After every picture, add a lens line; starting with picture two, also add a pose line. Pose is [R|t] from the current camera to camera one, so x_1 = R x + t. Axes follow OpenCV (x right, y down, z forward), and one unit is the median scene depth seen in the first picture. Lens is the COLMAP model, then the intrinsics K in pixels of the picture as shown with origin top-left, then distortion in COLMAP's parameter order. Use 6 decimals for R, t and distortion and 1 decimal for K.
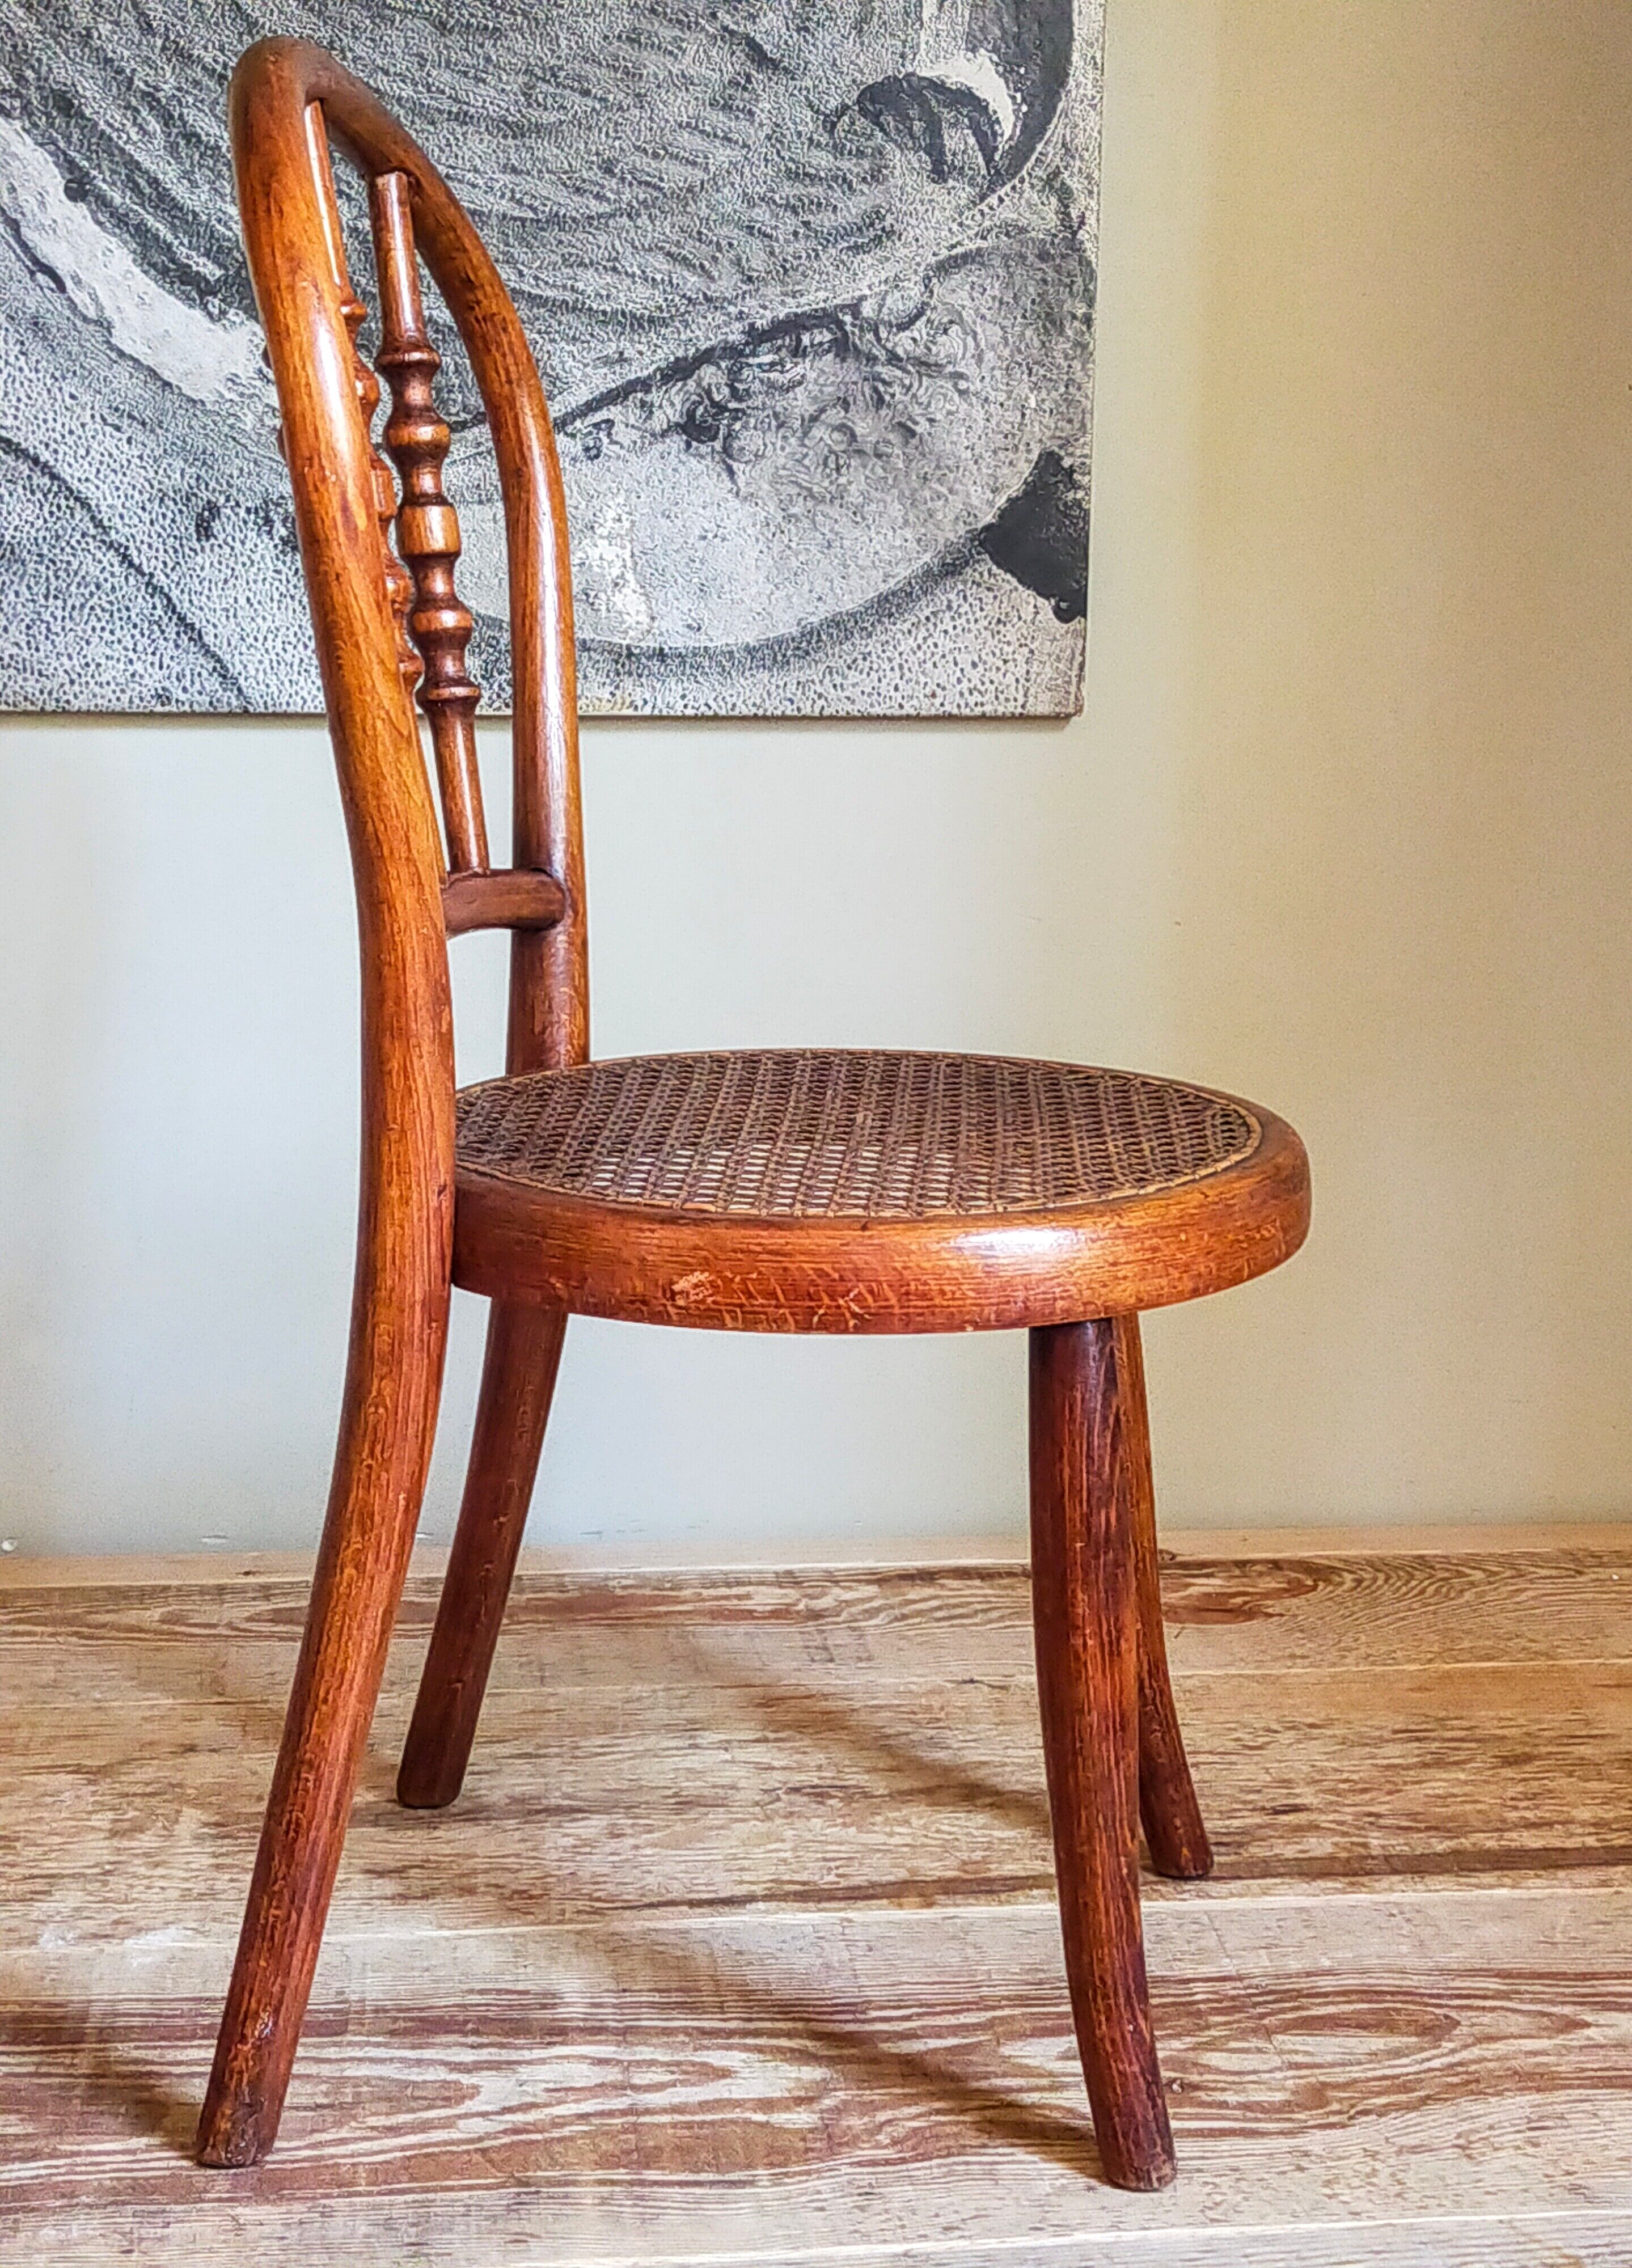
lens RADIAL K [[3362.5, 0, 862.1], [0, 3362.5, 1164.4], [0, 0, 1]] dist [0.107924, -0.149113]
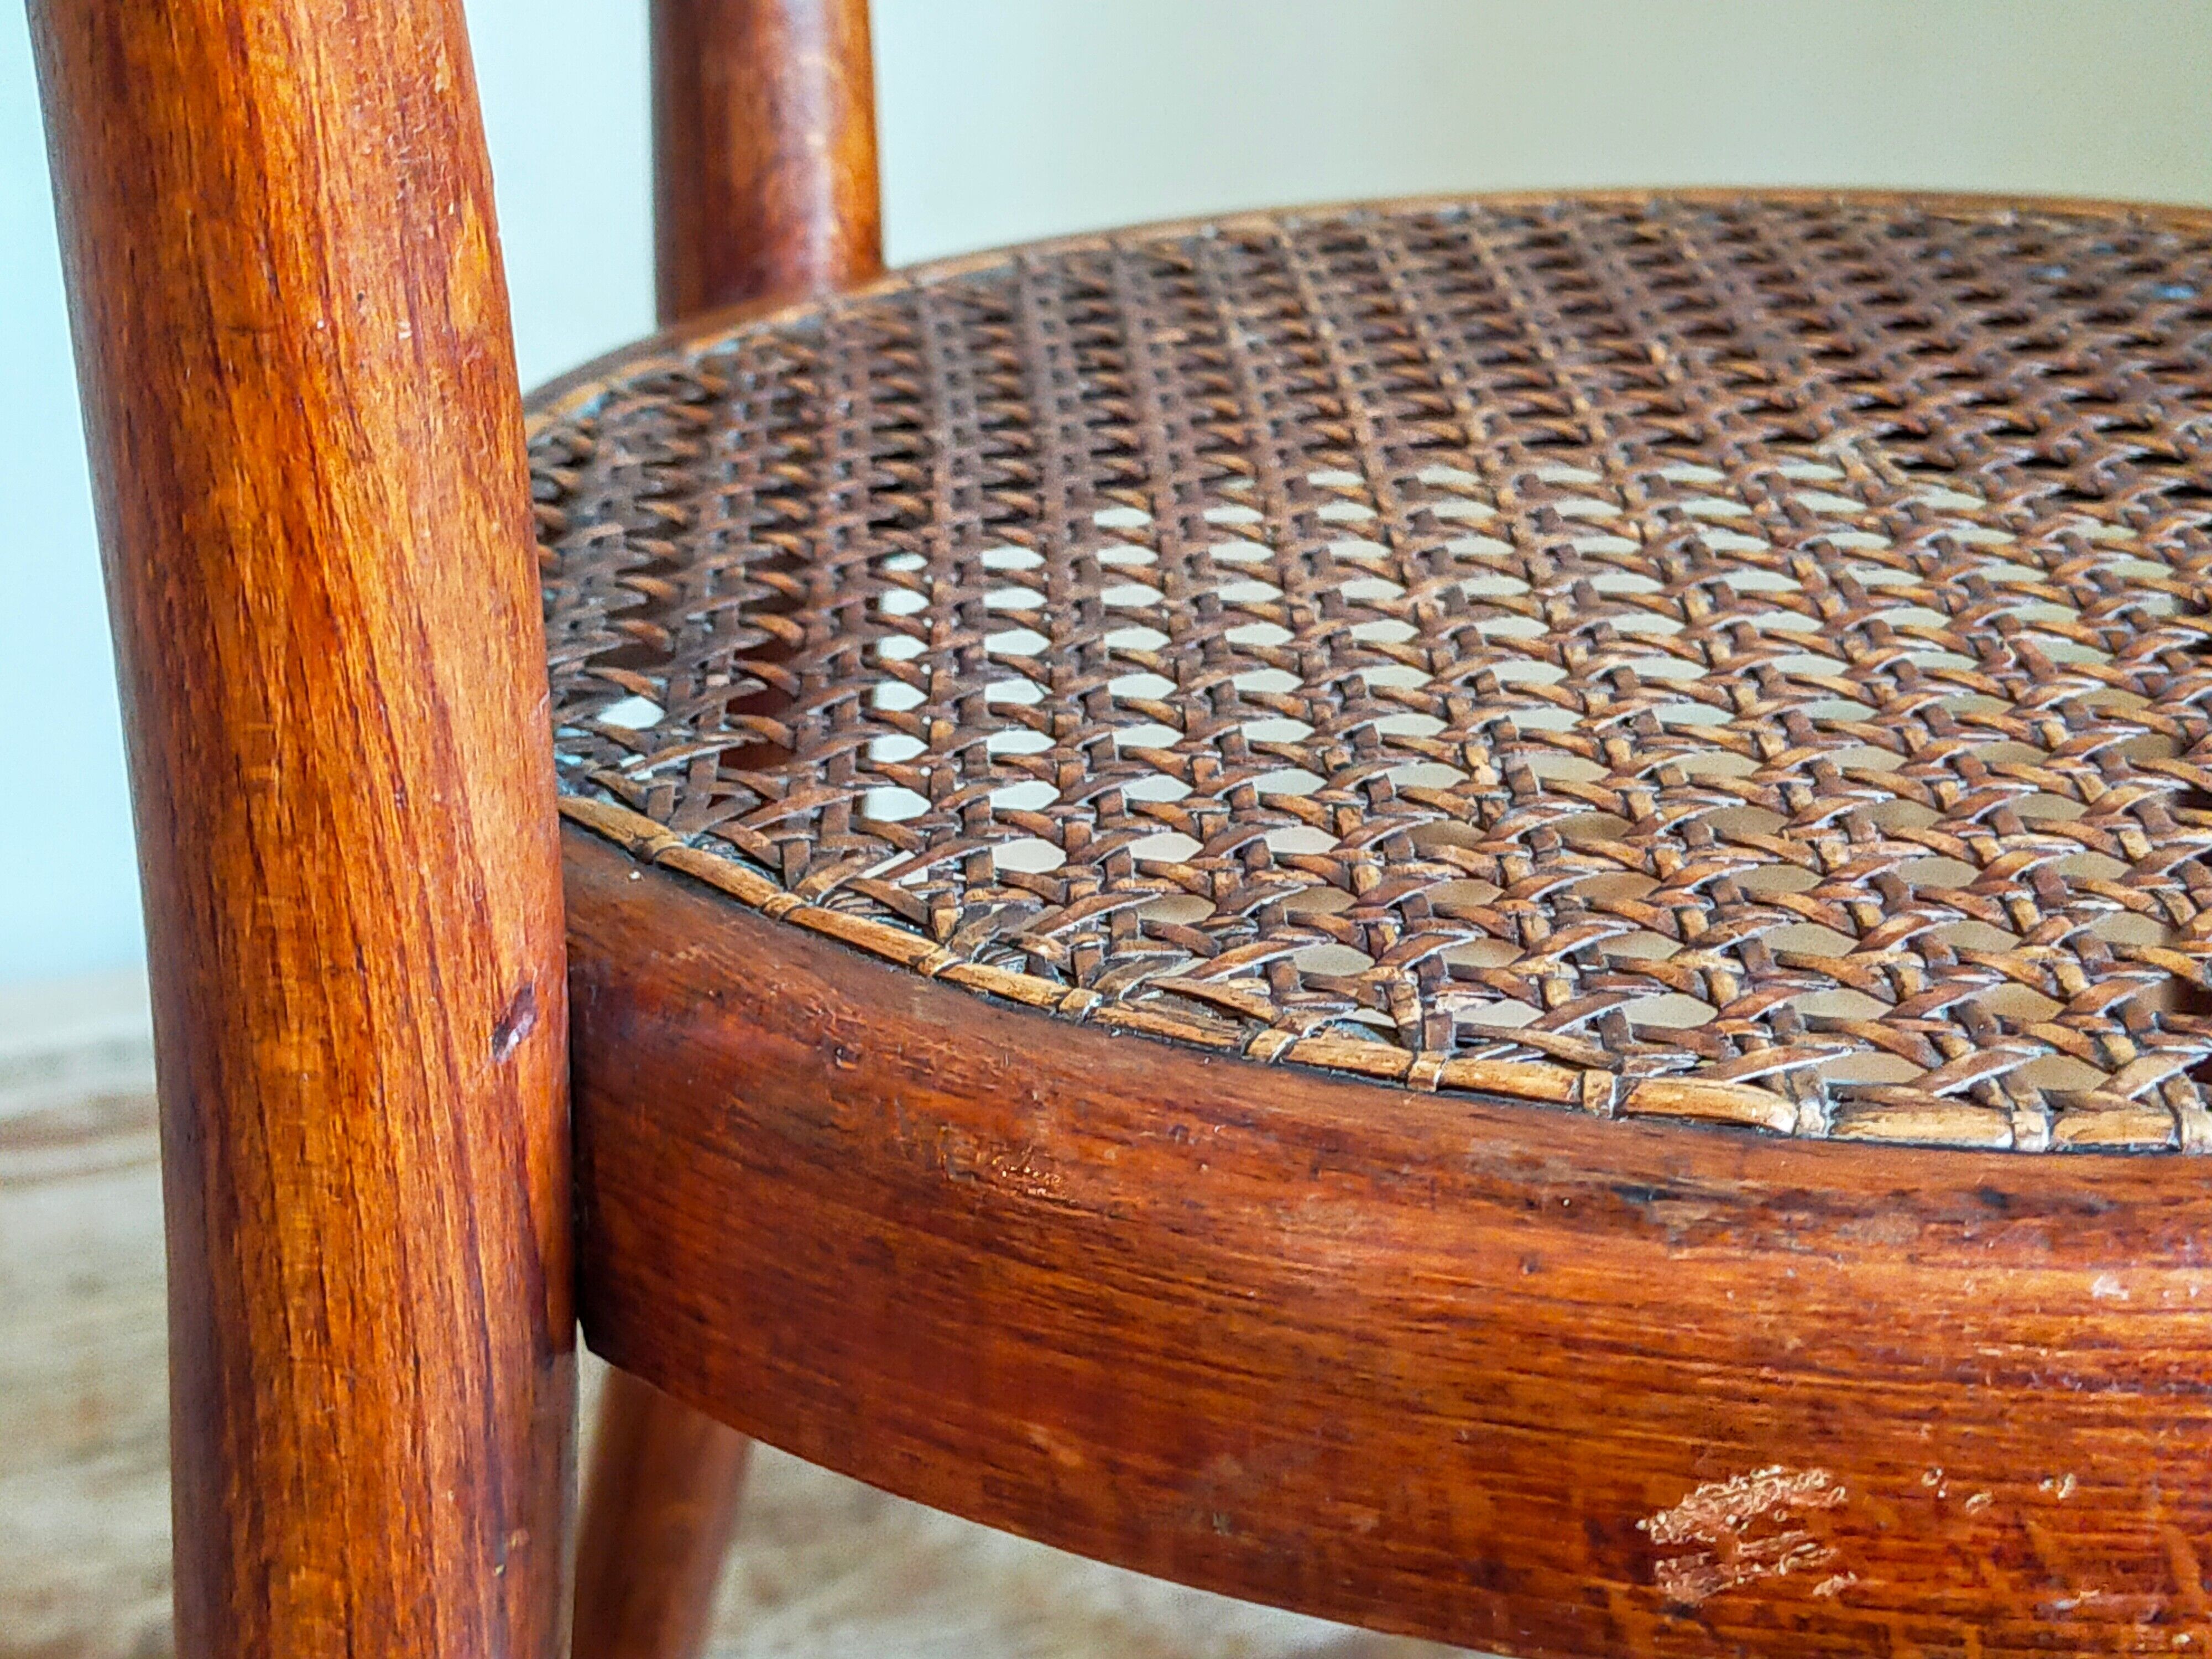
lens RADIAL K [[3259.1, 0, 1109.4], [0, 3259.1, 826.7], [0, 0, 1]] dist [0.104302, -0.186692]
pose [[0.997461, -0.049340, 0.051351, -0.098124], [0.038735, 0.980988, 0.190163, -0.047043], [-0.059757, -0.187692, 0.980409, 0.808308]]
